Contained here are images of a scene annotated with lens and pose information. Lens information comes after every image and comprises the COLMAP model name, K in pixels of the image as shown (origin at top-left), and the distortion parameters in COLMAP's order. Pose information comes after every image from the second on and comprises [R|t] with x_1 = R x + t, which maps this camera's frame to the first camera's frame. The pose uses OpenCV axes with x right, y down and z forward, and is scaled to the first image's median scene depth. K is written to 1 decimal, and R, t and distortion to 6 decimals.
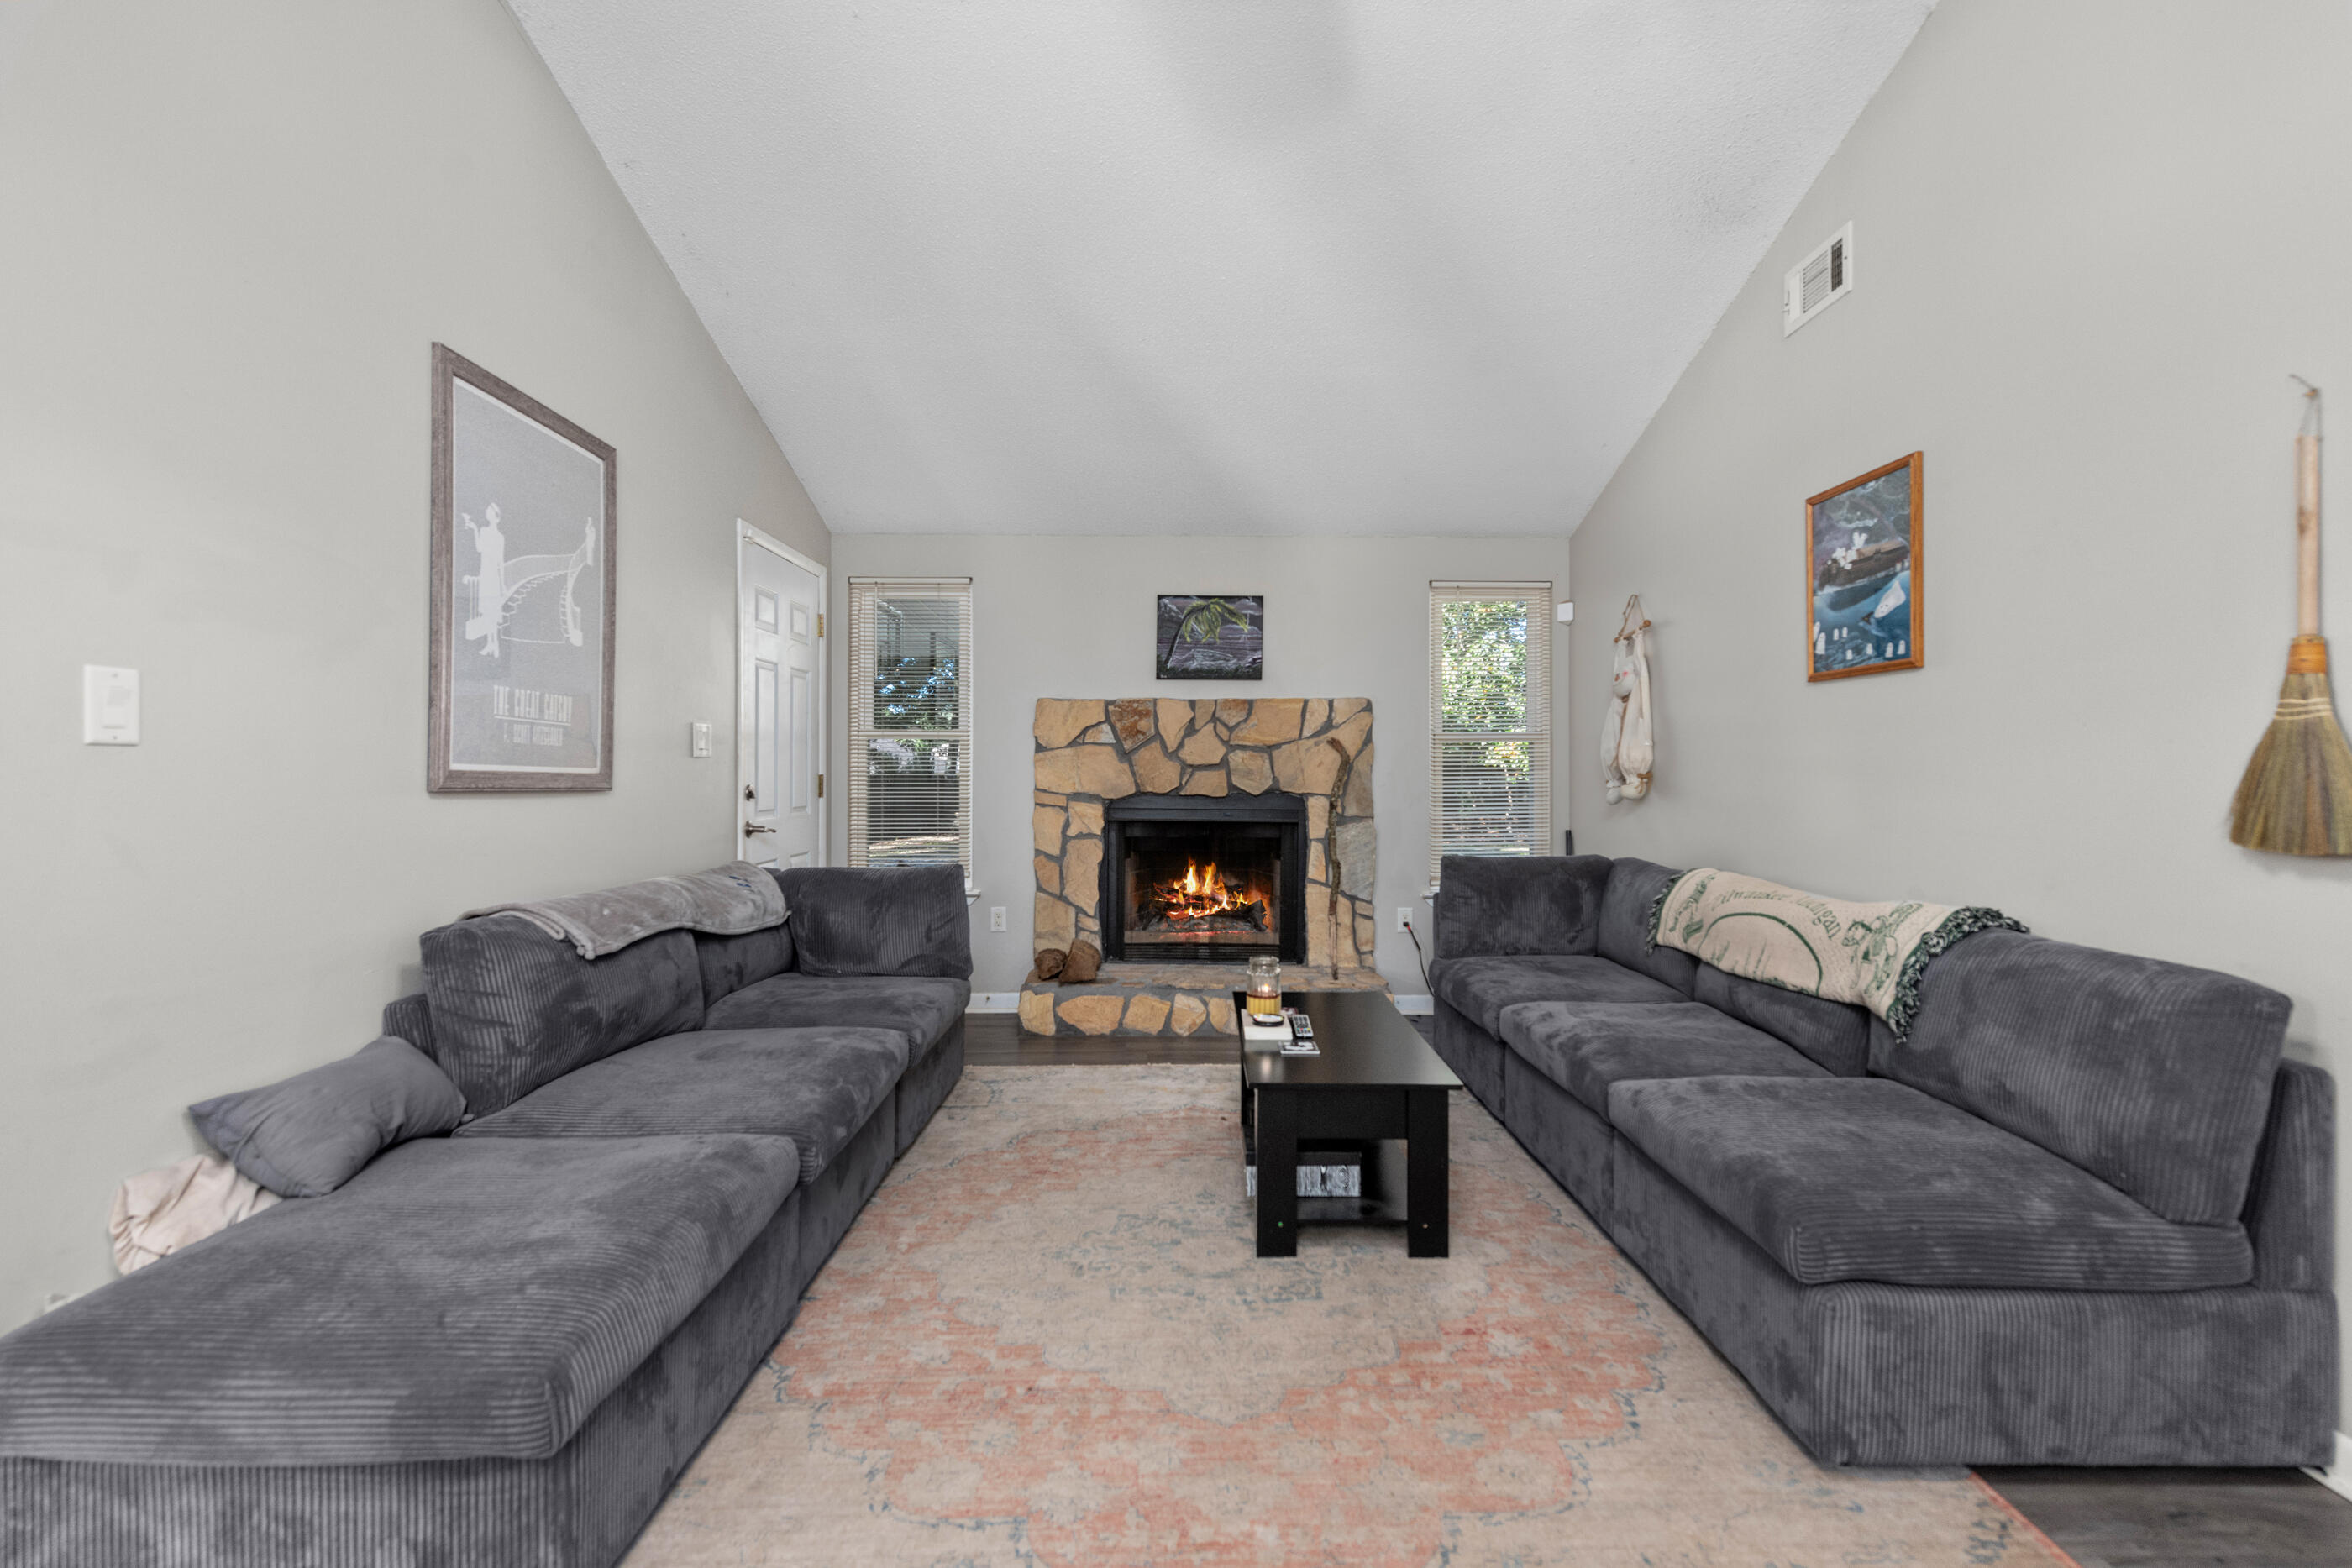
lens RADIAL K [[986.3, 0, 1174.7], [0, 986.3, 777.6], [0, 0, 1]] dist [0.002488, -0.000059]
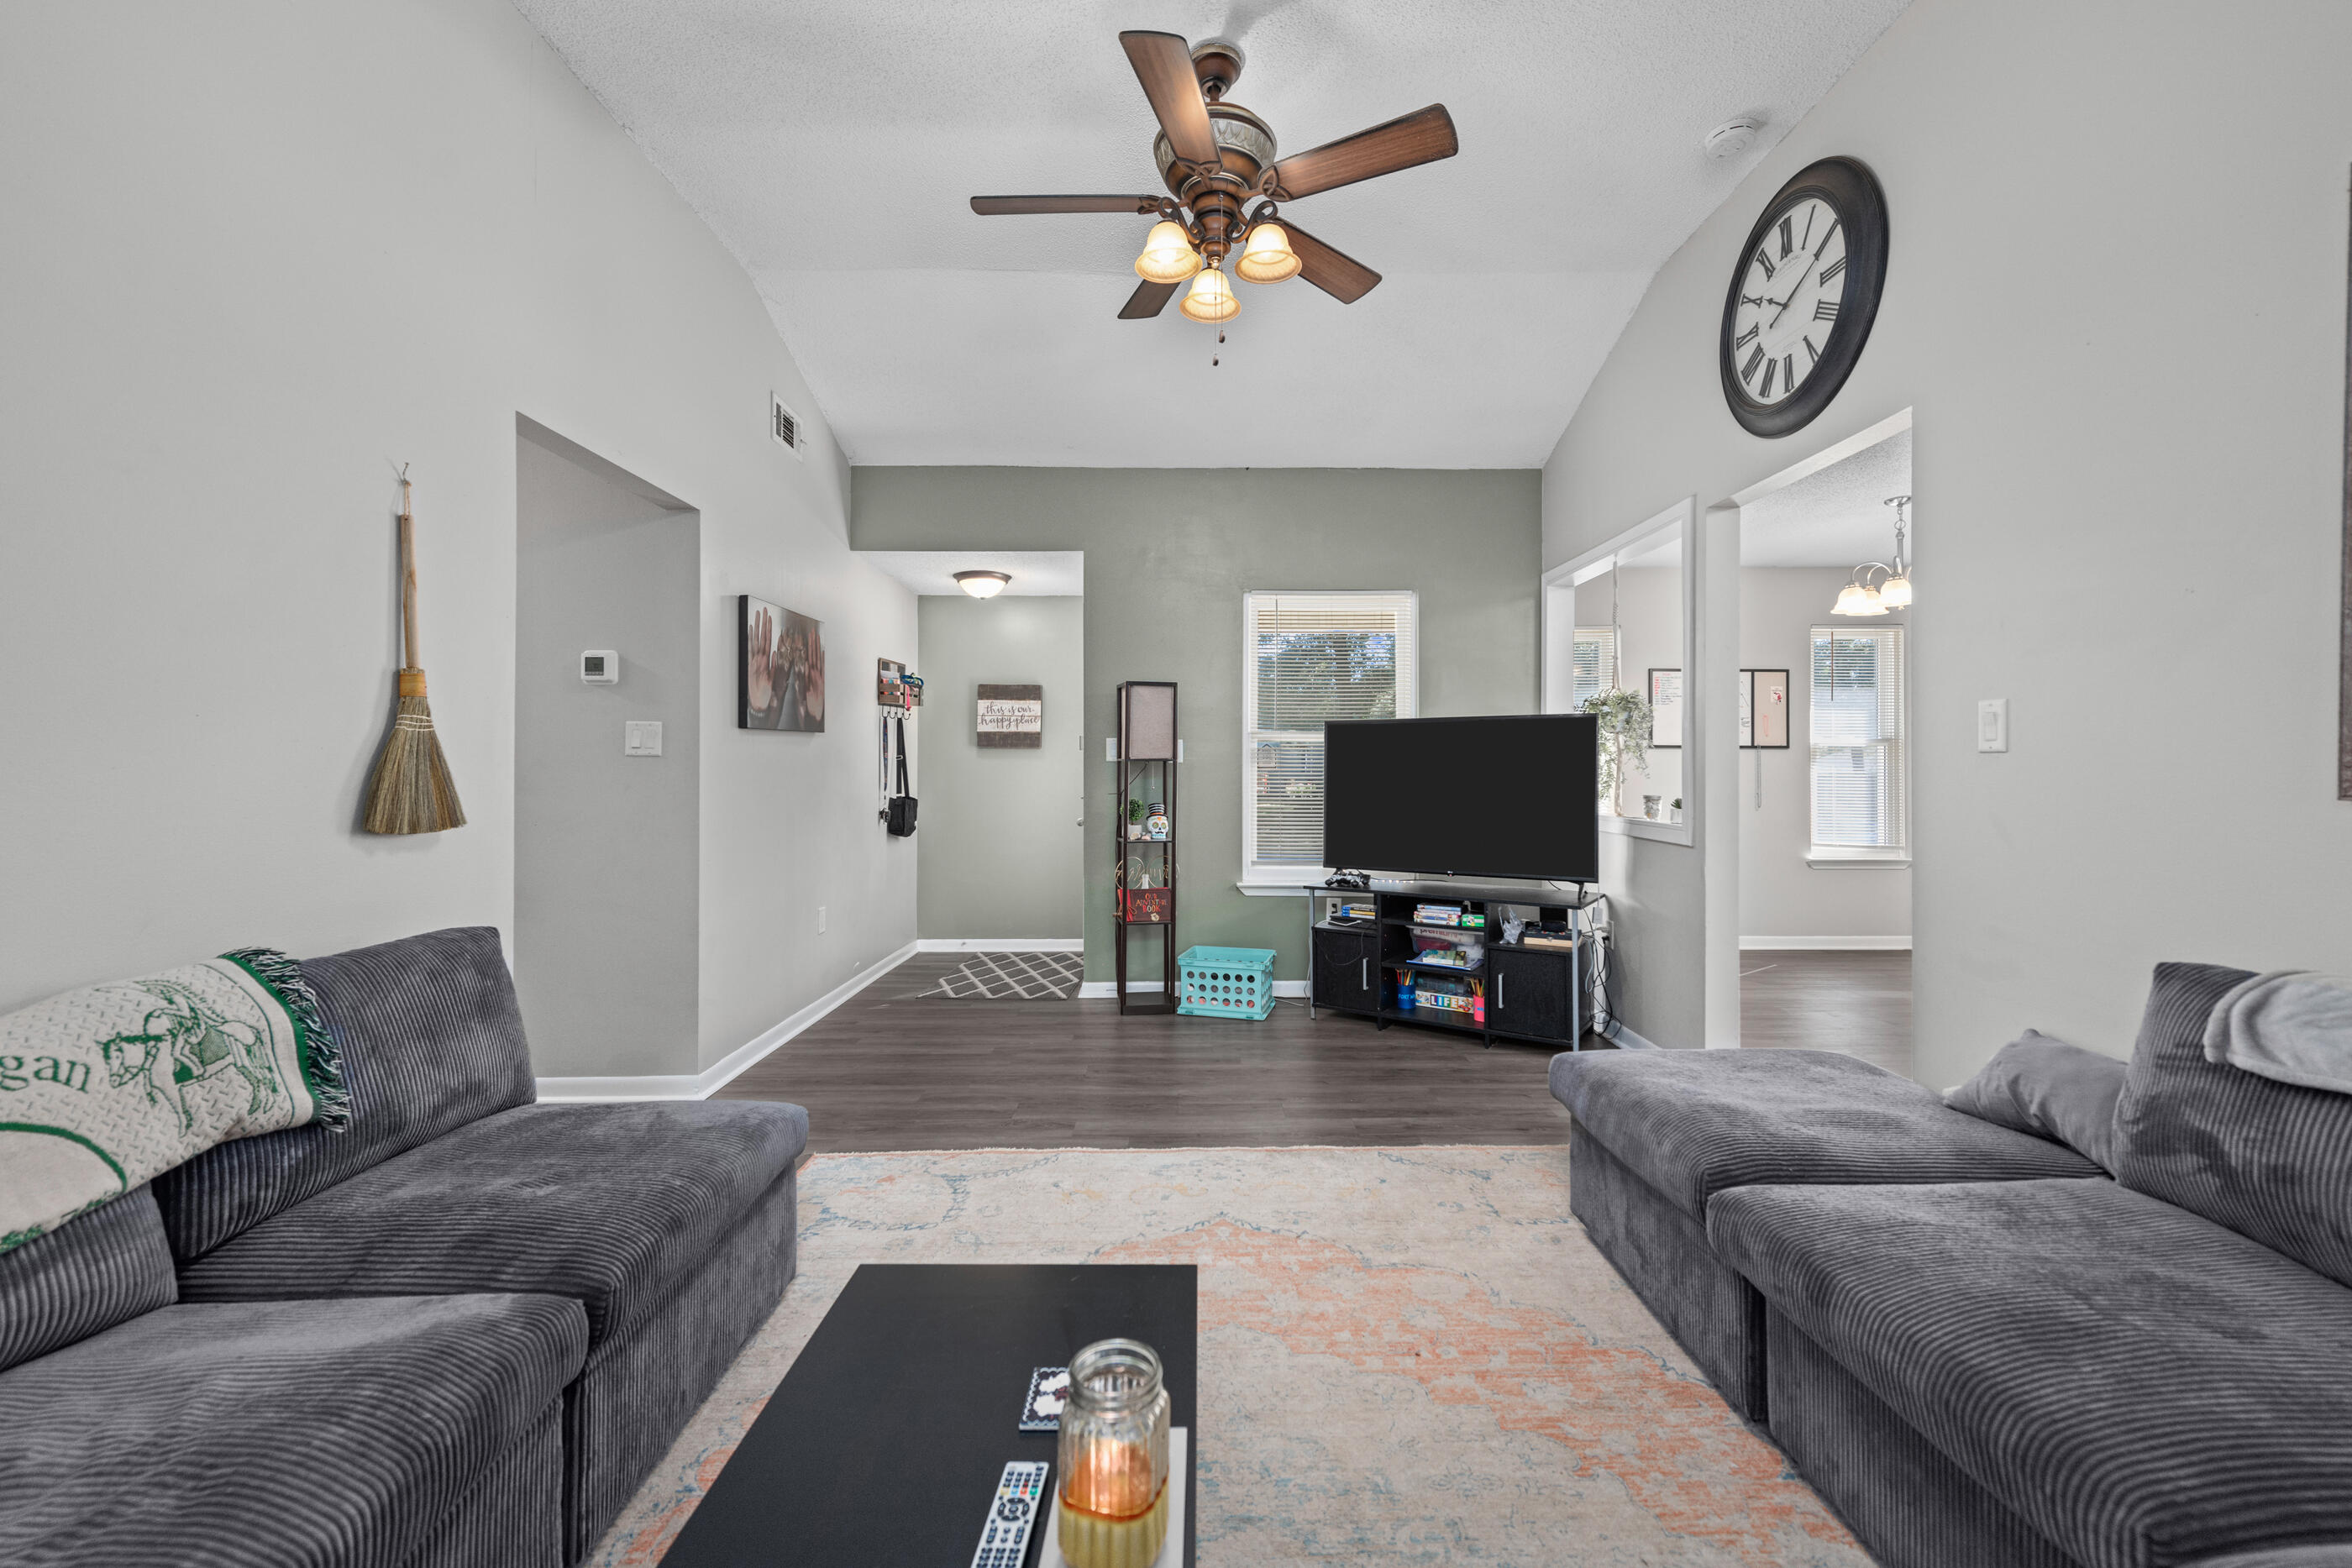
lens RADIAL K [[946.0, 0, 1187.8], [0, 946.0, 767.3], [0, 0, 1]] dist [0.015235, -0.005655]
pose [[-0.999917, 0.001079, -0.012840, 0.051922], [0.001051, 0.999997, 0.002226, -0.006036], [0.012843, 0.002213, -0.999915, 0.941501]]
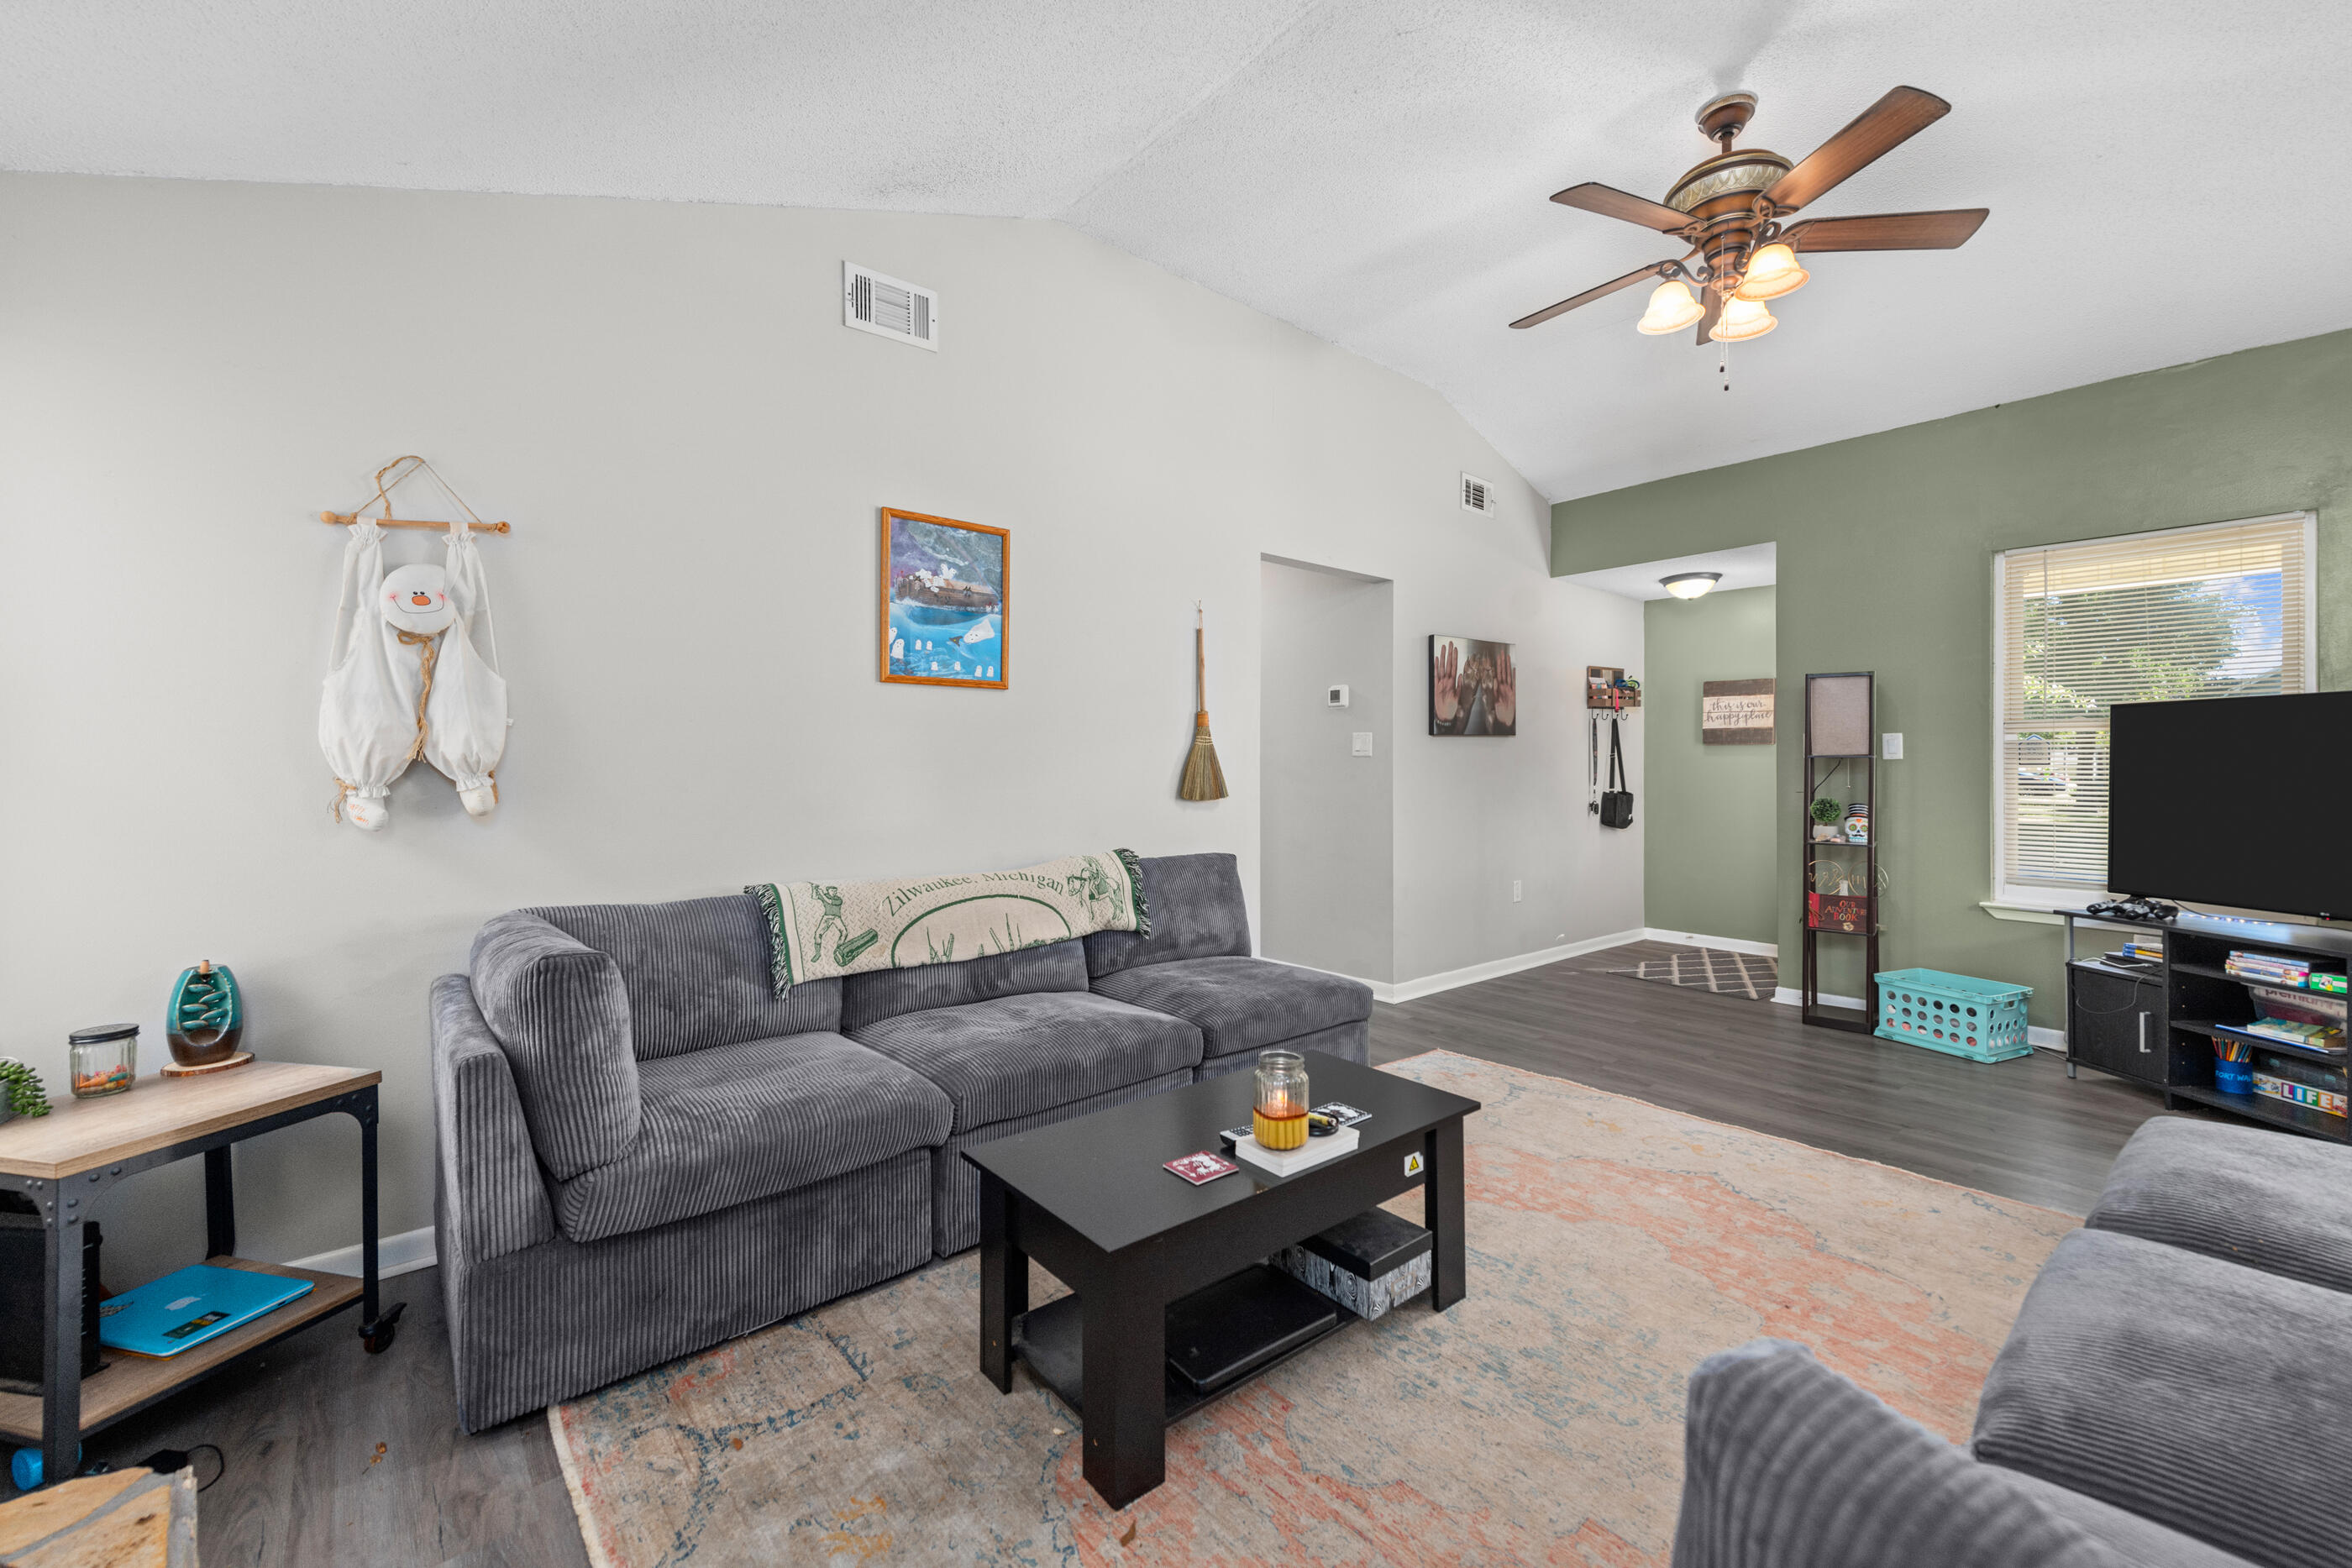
lens RADIAL K [[946.0, 0, 1187.8], [0, 946.0, 767.3], [0, 0, 1]] dist [0.015235, -0.005655]
pose [[-0.651598, -0.001946, 0.758562, -0.247940], [0.002450, 0.999986, 0.004669, -0.007122], [-0.758560, 0.004901, -0.651584, 1.050072]]
